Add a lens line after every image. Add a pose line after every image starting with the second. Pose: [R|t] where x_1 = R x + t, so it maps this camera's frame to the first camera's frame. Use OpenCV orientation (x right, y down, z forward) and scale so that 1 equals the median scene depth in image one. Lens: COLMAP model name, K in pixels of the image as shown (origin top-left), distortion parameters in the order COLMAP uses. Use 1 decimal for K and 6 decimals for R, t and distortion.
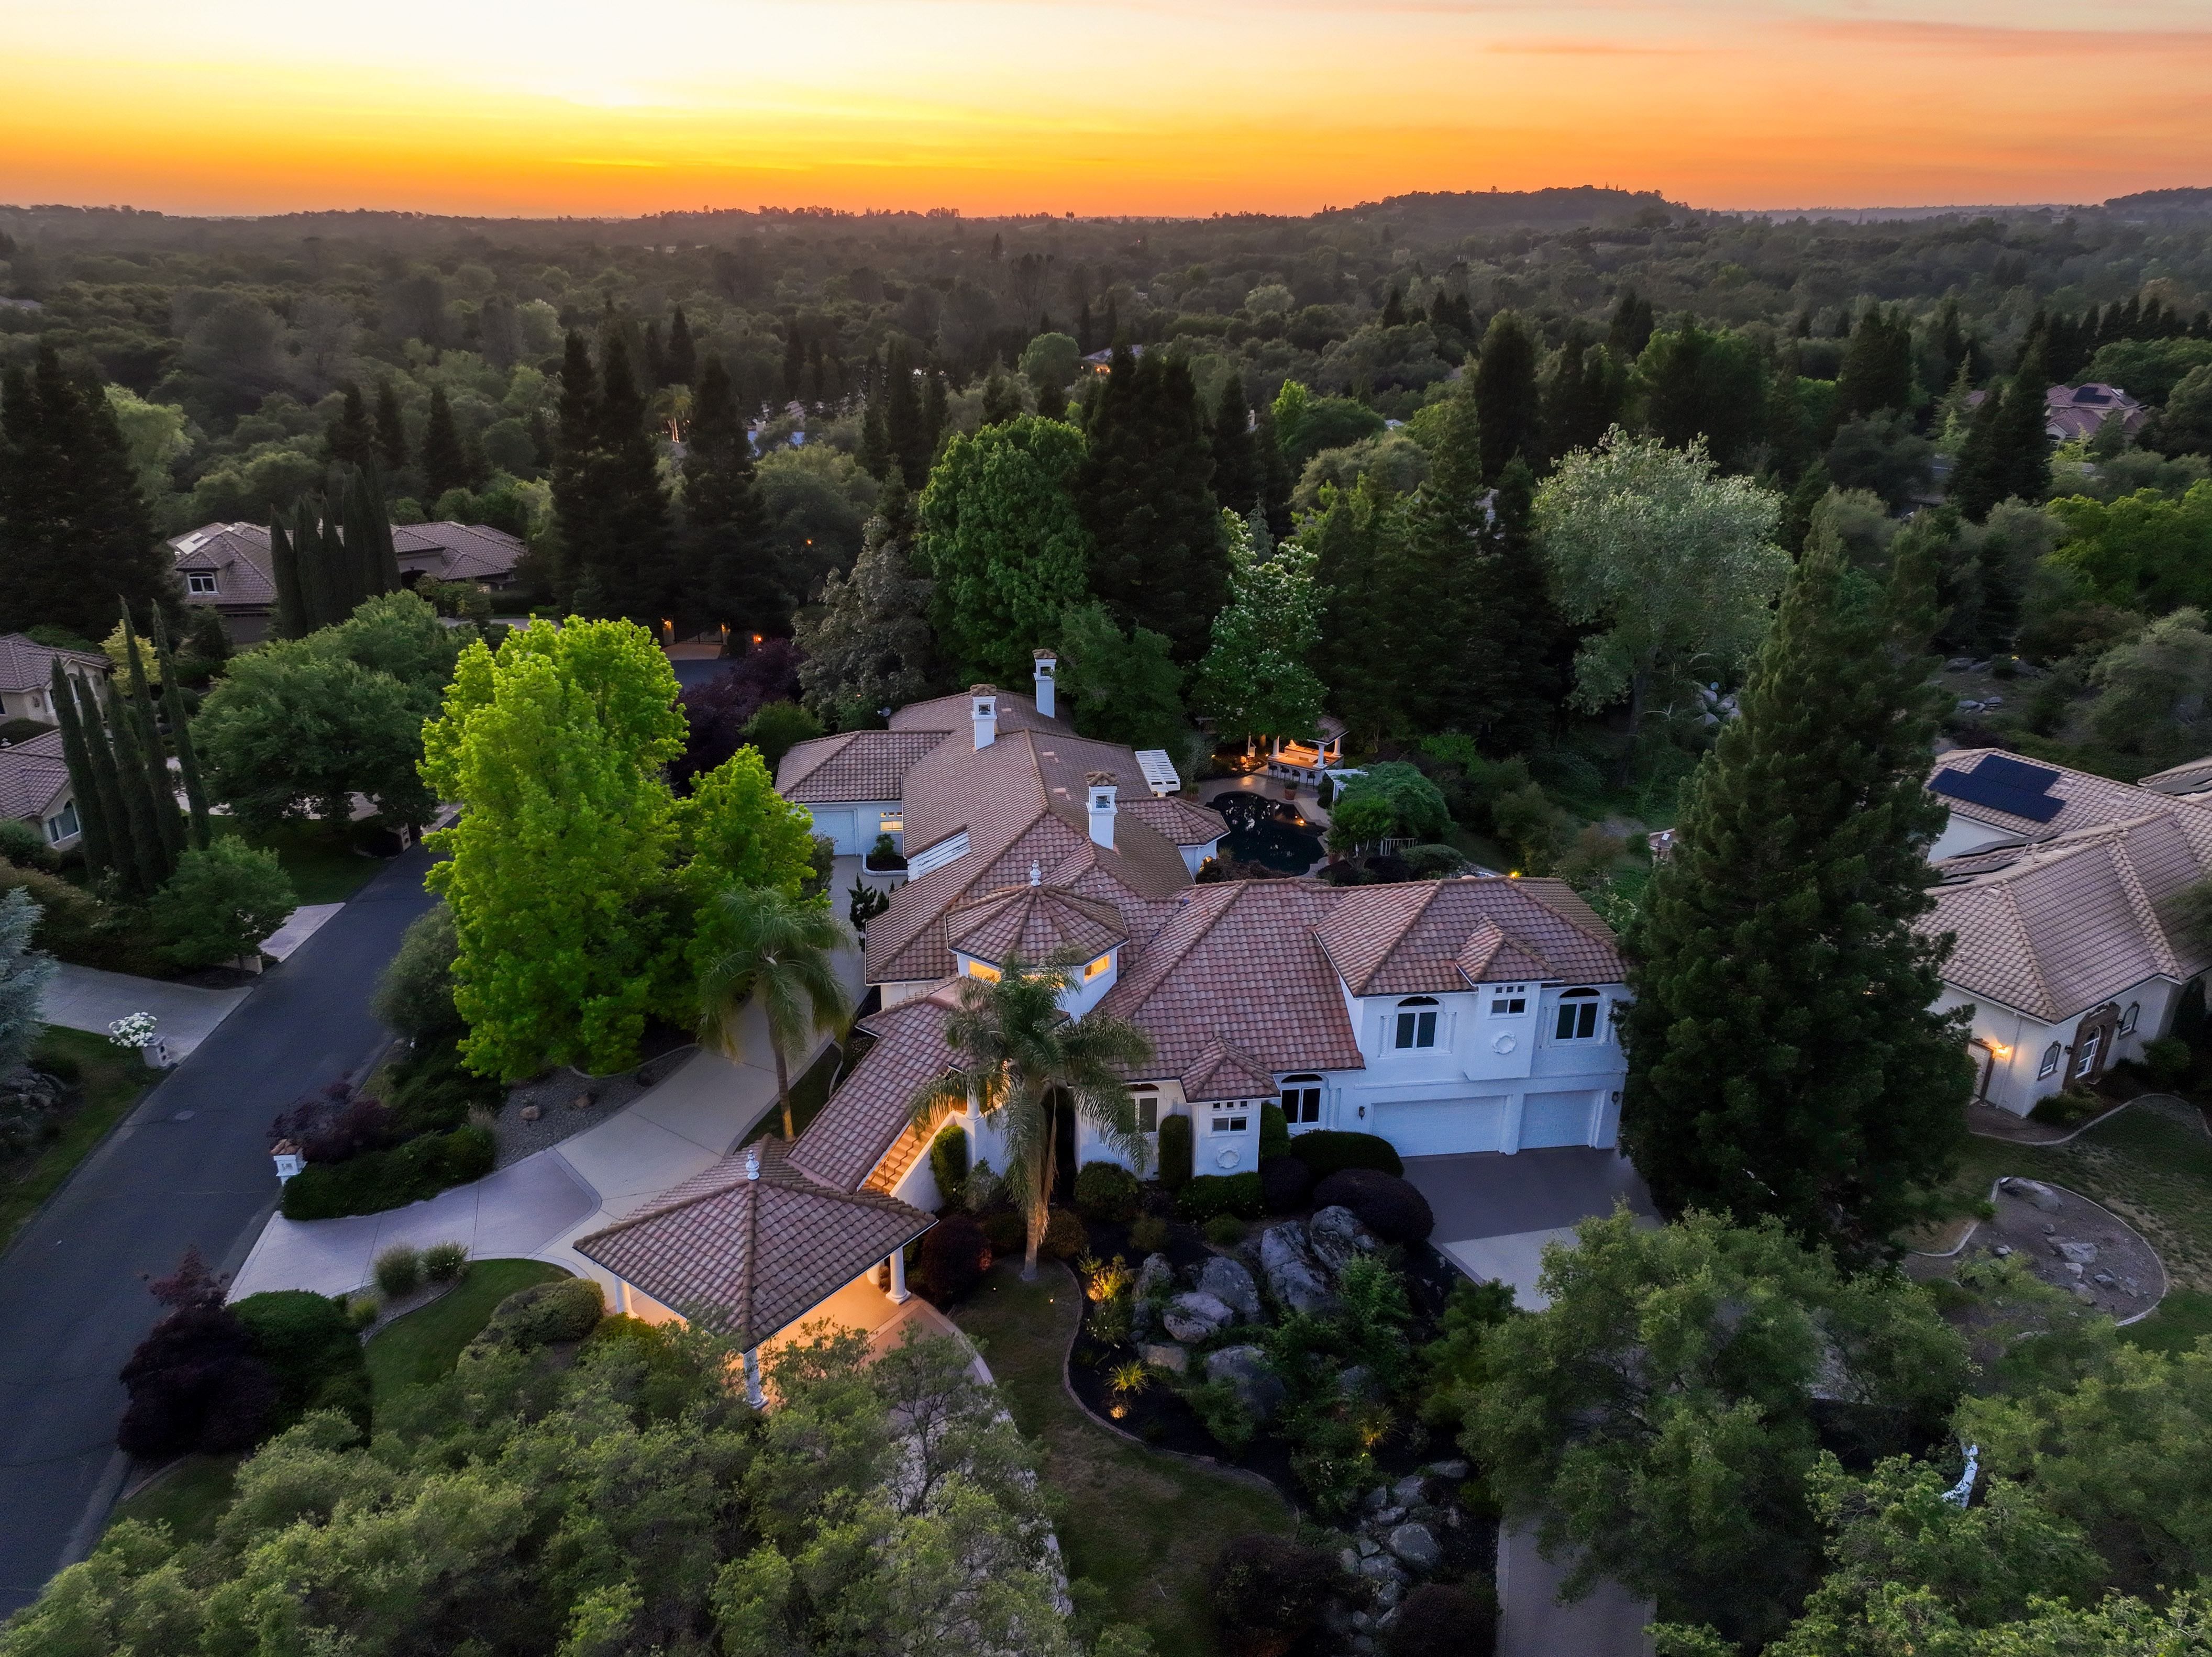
lens RADIAL K [[1549.9, 0, 1106.0], [0, 1549.9, 828.5], [0, 0, 1]] dist [0.004234, 0.006409]
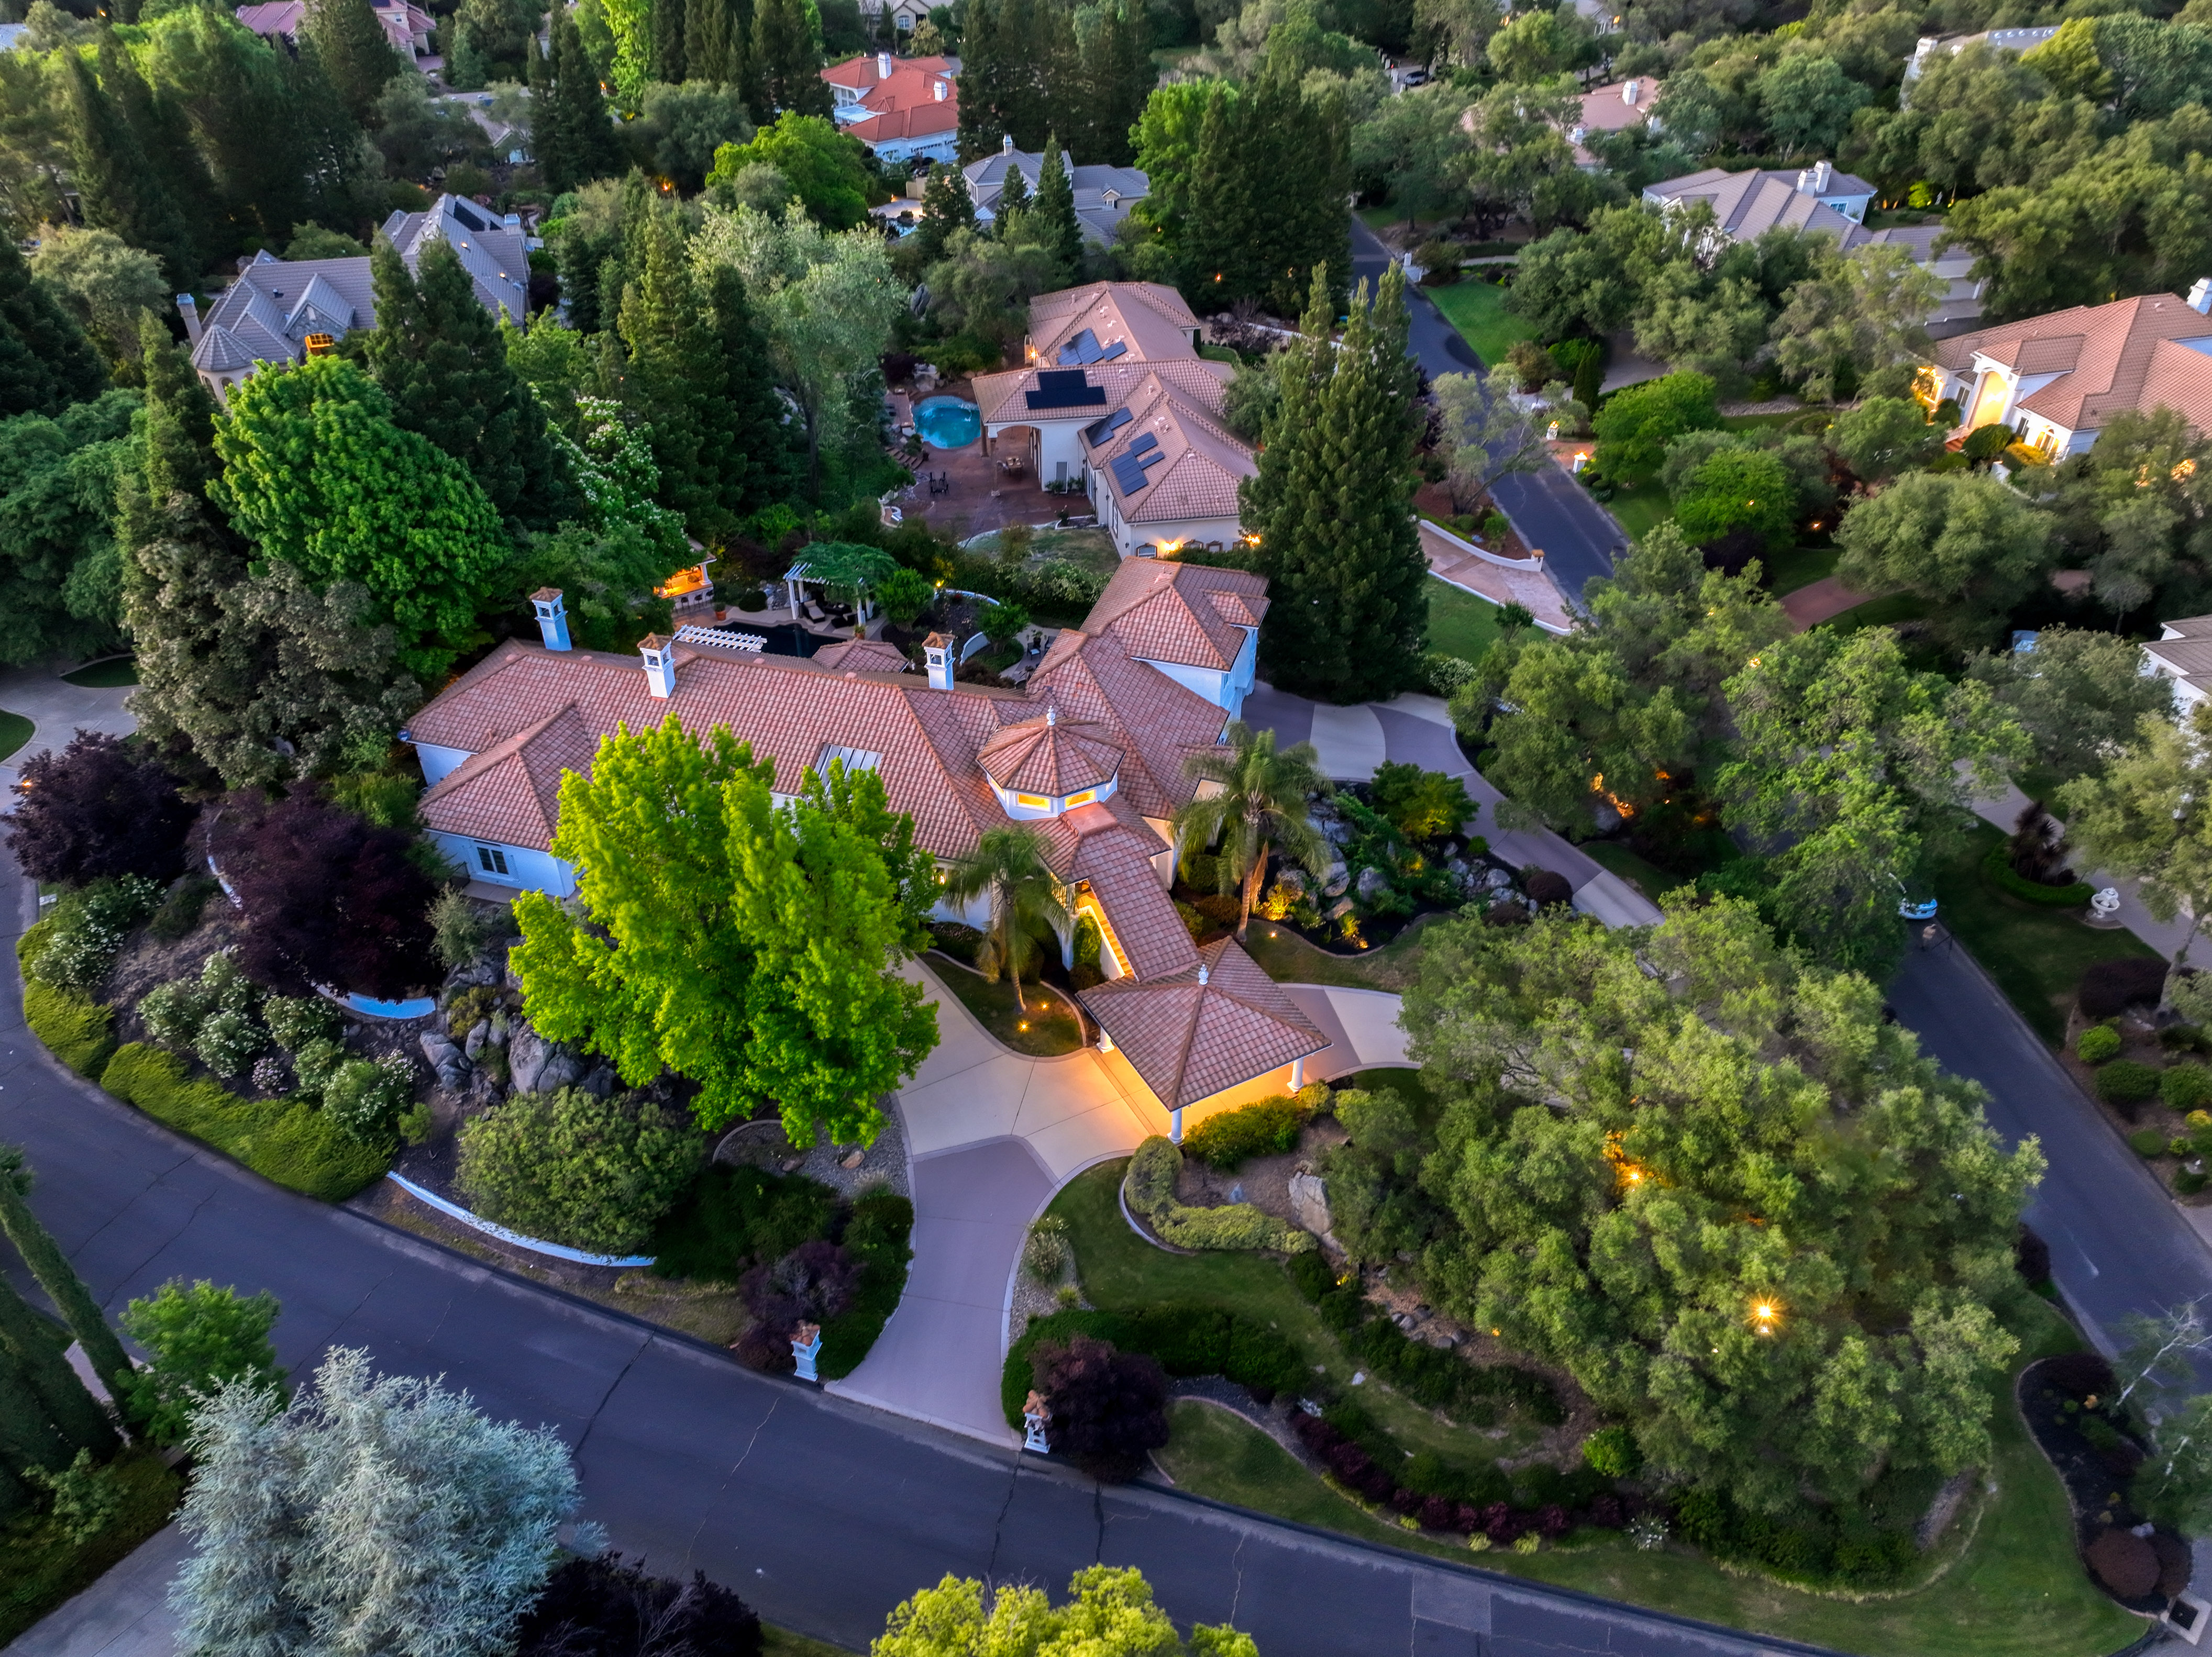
lens RADIAL K [[1550.6, 0, 1099.3], [0, 1550.6, 833.0], [0, 0, 1]] dist [0.001814, 0.014460]
pose [[0.404823, -0.548404, 0.731691, -1.055941], [0.336777, 0.833363, 0.438278, -0.454138], [-0.850118, 0.068992, 0.522054, 0.321528]]
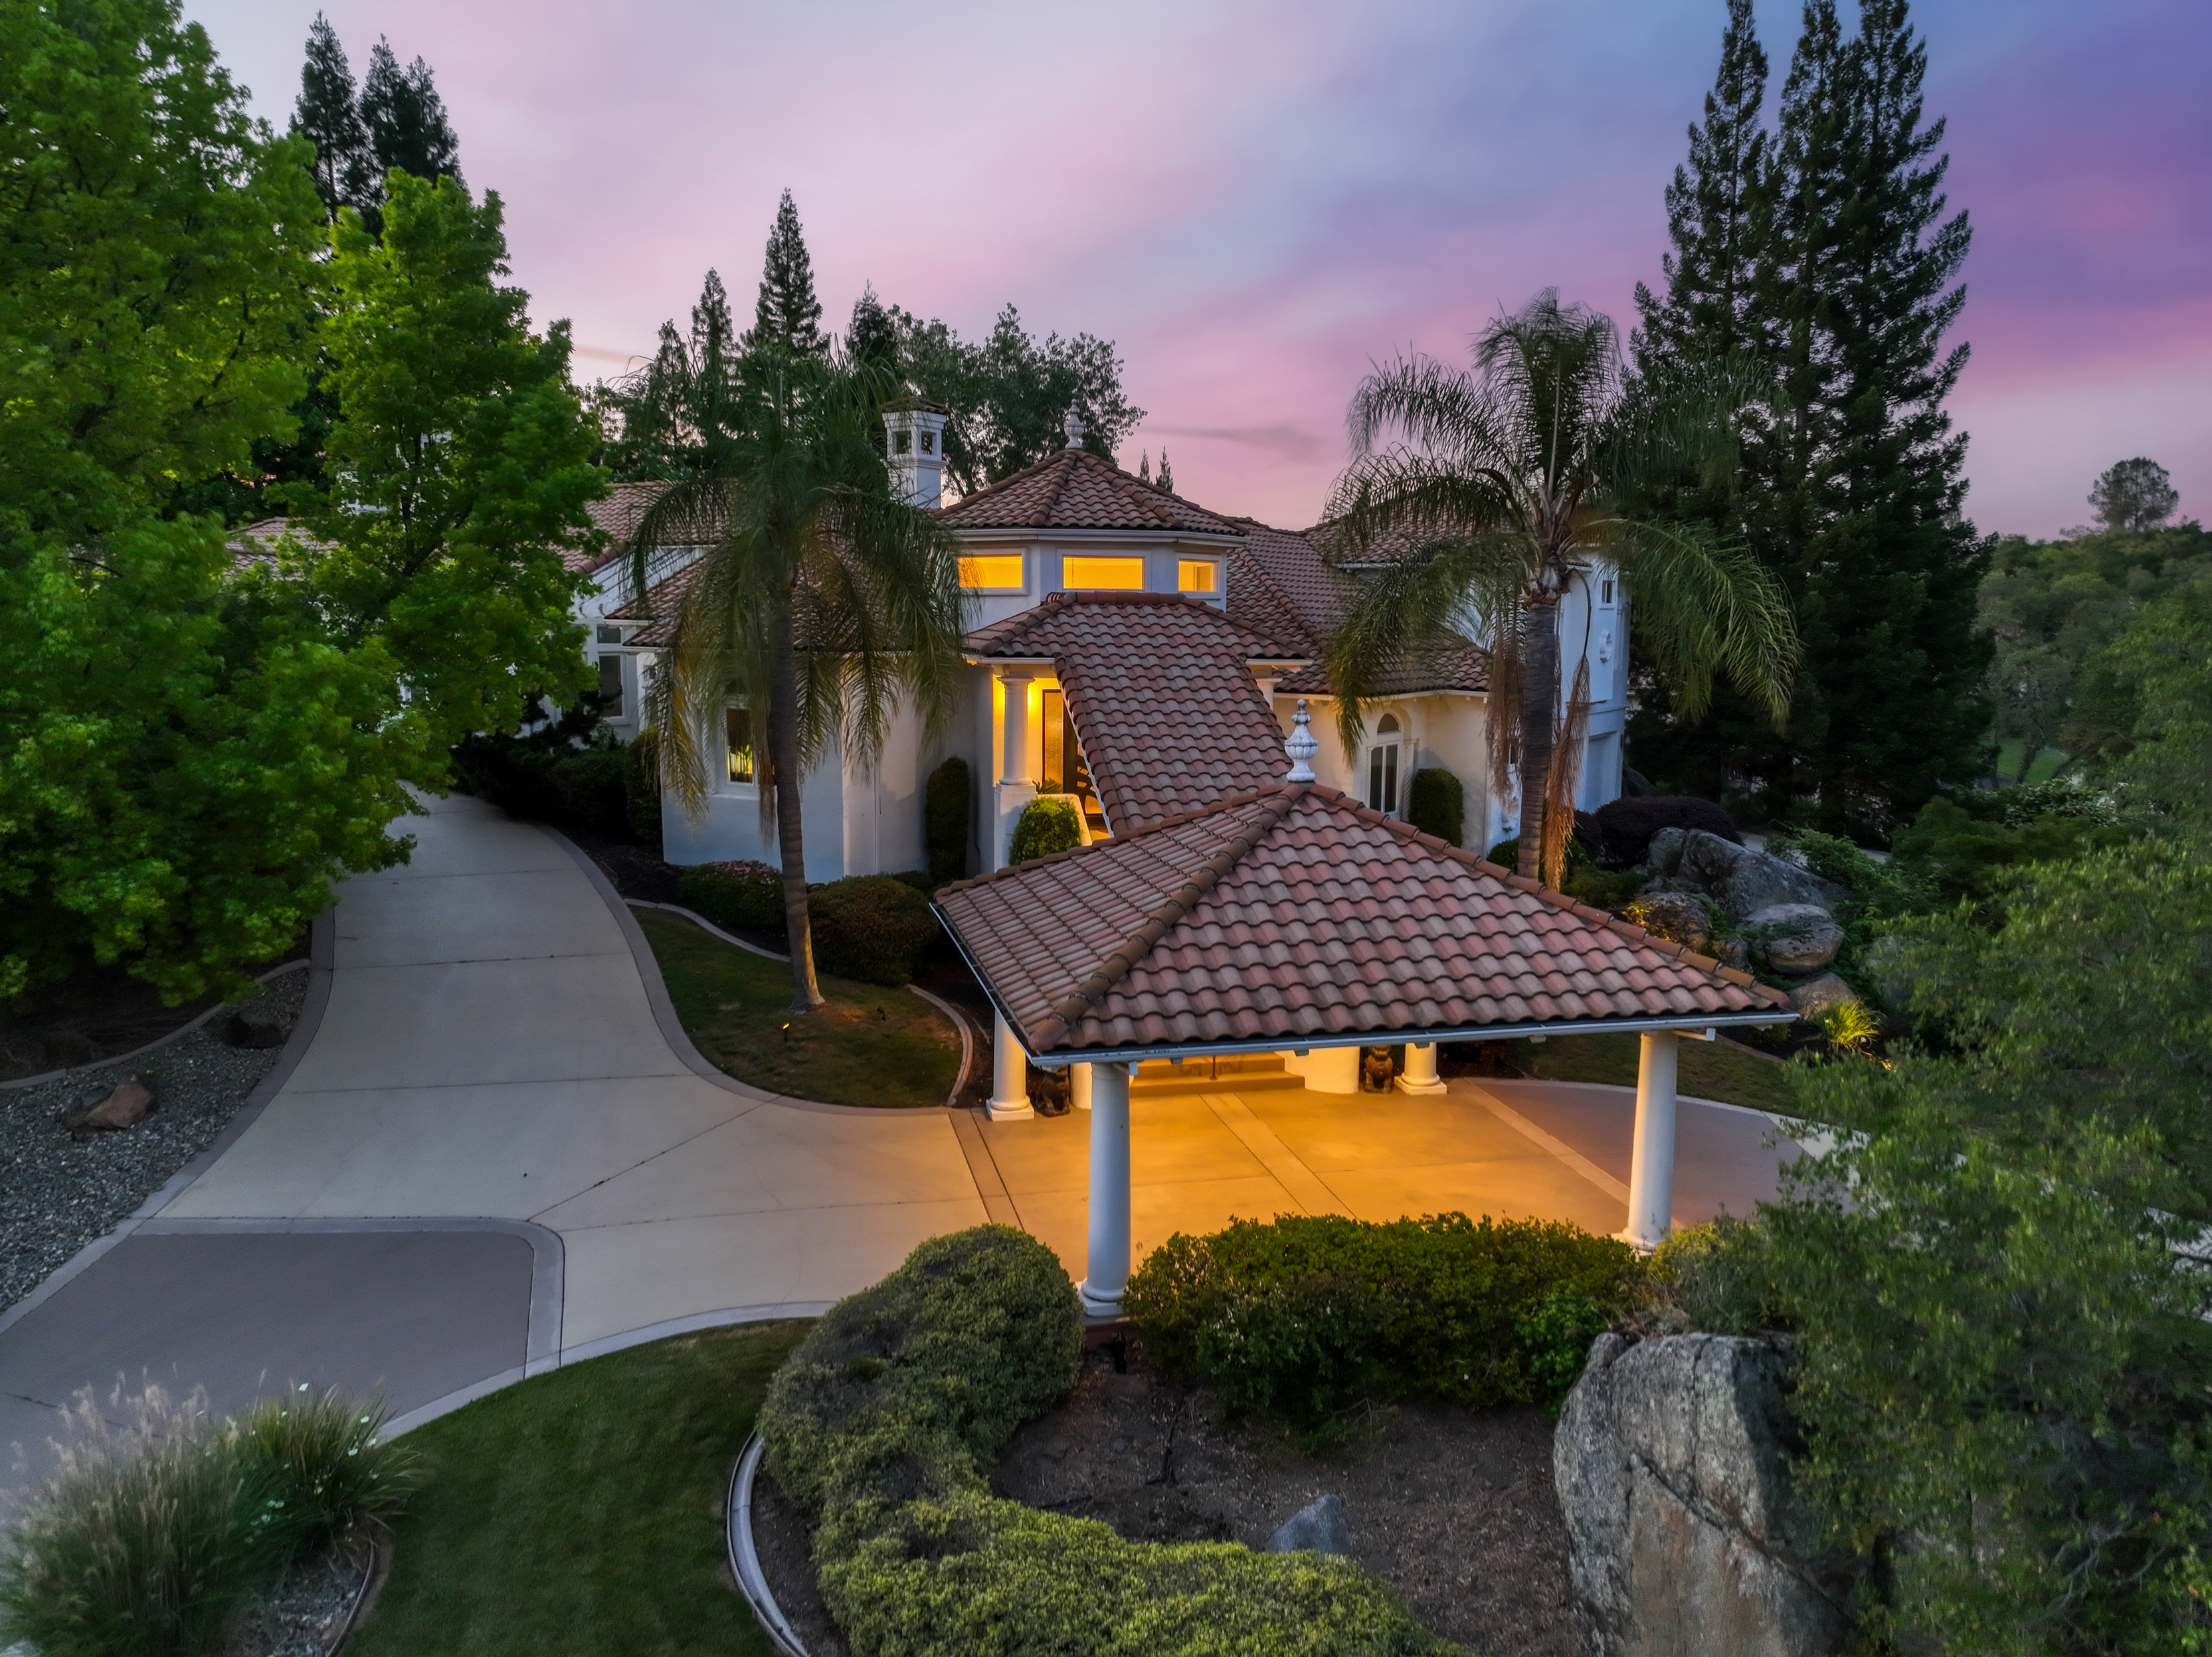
lens RADIAL K [[1575.1, 0, 1124.5], [0, 1575.1, 839.0], [0, 0, 1]] dist [0.004471, 0.010486]
pose [[0.633862, -0.110630, 0.765493, -0.497109], [0.278785, 0.955869, -0.092704, 0.234750], [-0.721455, 0.272170, 0.636731, 0.700678]]
